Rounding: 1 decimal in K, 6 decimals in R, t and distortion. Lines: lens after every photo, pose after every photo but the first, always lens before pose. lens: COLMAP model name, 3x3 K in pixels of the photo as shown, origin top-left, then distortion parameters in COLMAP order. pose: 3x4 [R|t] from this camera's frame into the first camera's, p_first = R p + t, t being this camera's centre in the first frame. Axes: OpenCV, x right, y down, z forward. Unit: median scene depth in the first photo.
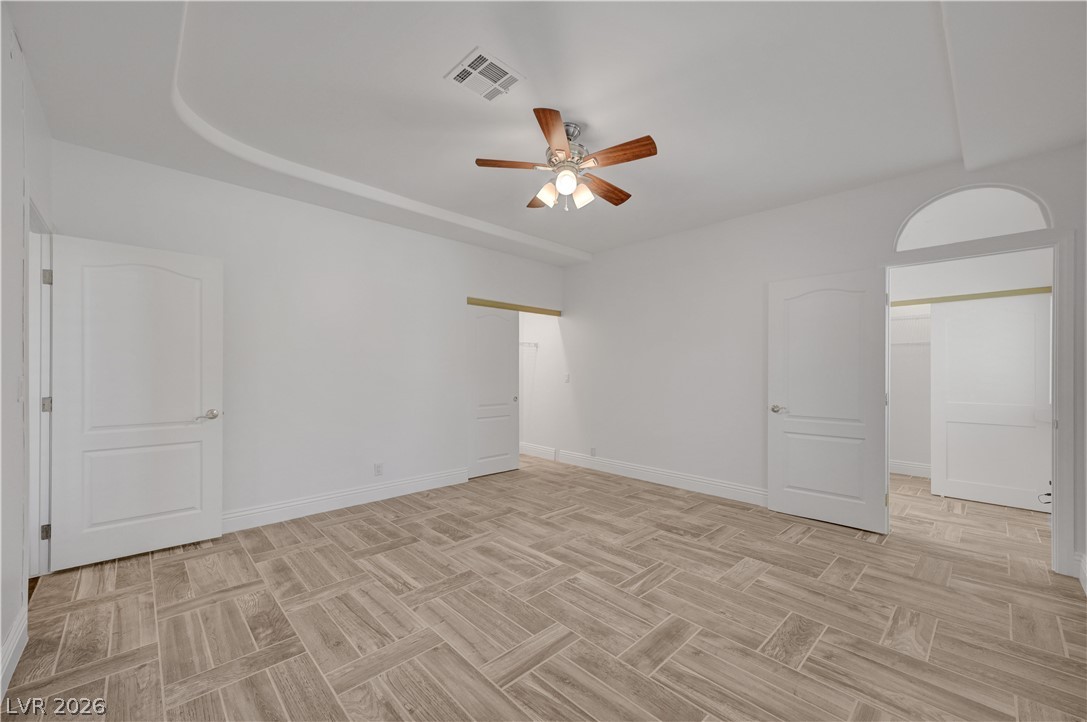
lens RADIAL K [[426.6, 0, 544.9], [0, 426.6, 366.2], [0, 0, 1]] dist [0.007148, 0.000183]
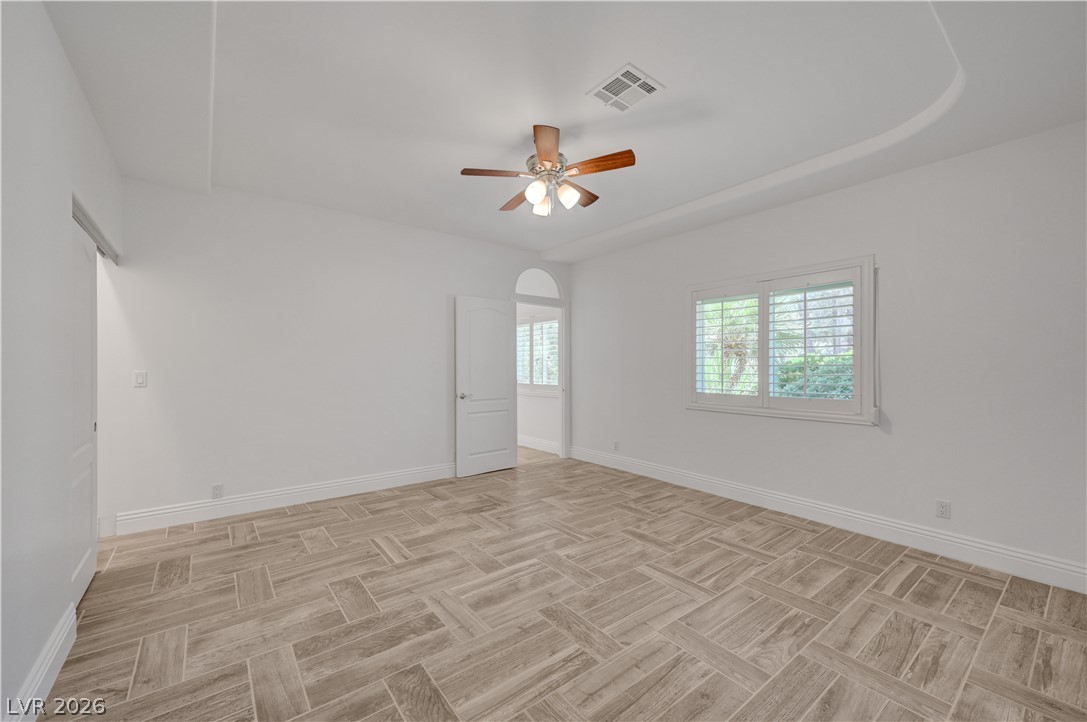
lens RADIAL K [[426.6, 0, 544.9], [0, 426.6, 366.2], [0, 0, 1]] dist [0.007148, 0.000183]
pose [[0.111051, -0.007683, 0.993785, -0.883642], [-0.013132, 0.999871, 0.009197, -0.005337], [-0.993728, -0.014071, 0.110936, 0.800894]]
